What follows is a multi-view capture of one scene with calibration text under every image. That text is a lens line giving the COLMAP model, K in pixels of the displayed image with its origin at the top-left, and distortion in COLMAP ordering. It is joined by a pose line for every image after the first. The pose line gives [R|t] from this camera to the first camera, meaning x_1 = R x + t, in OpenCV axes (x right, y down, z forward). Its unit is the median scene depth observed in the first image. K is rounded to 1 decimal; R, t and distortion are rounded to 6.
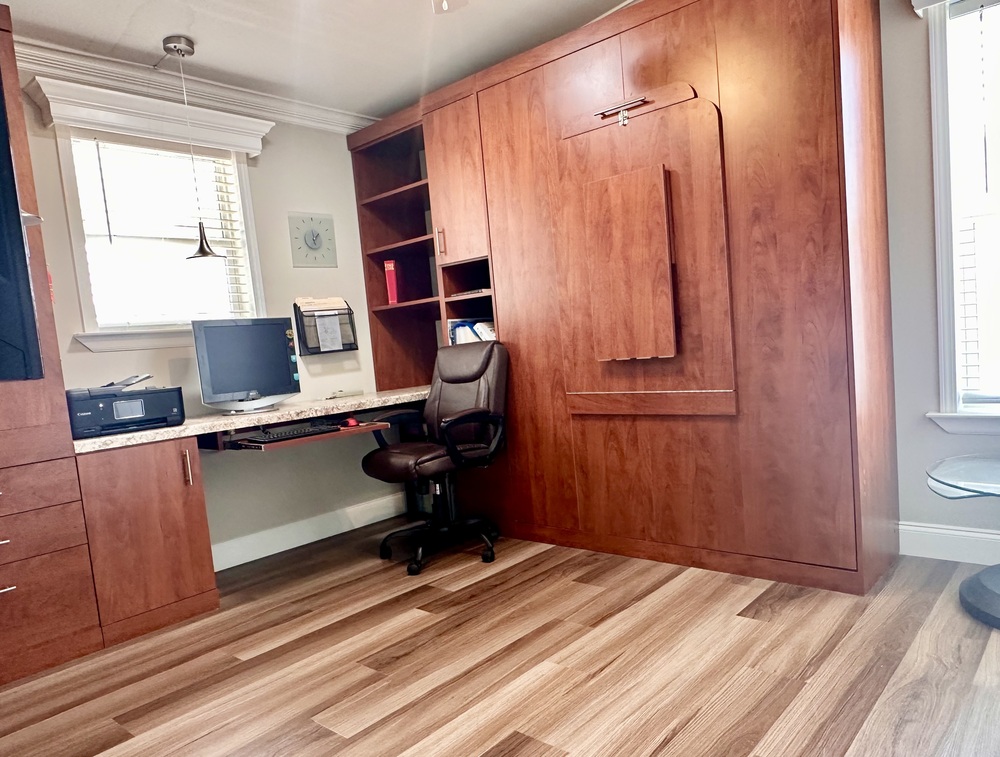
lens RADIAL K [[699.8, 0, 502.4], [0, 699.8, 402.9], [0, 0, 1]] dist [0.000698, 0.001830]
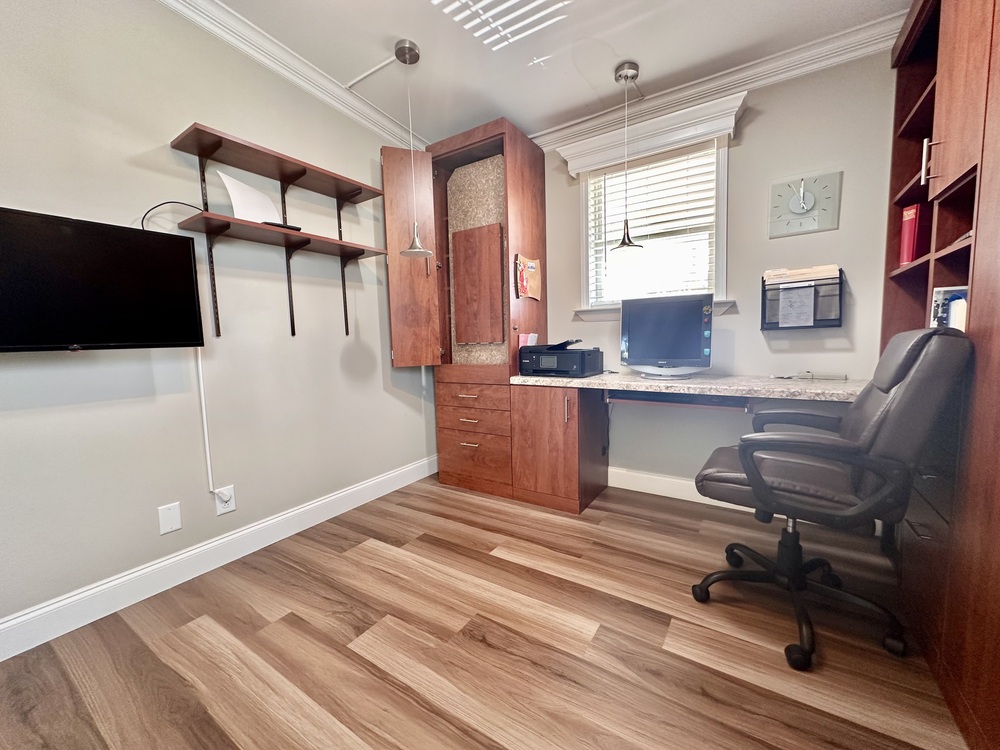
lens RADIAL K [[395.7, 0, 503.0], [0, 395.7, 376.0], [0, 0, 1]] dist [0.000946, 0.000304]
pose [[0.160890, 0.174582, -0.971409, 0.280862], [-0.077006, 0.983451, 0.163992, -0.090725], [0.983964, 0.048420, 0.171671, 0.731005]]
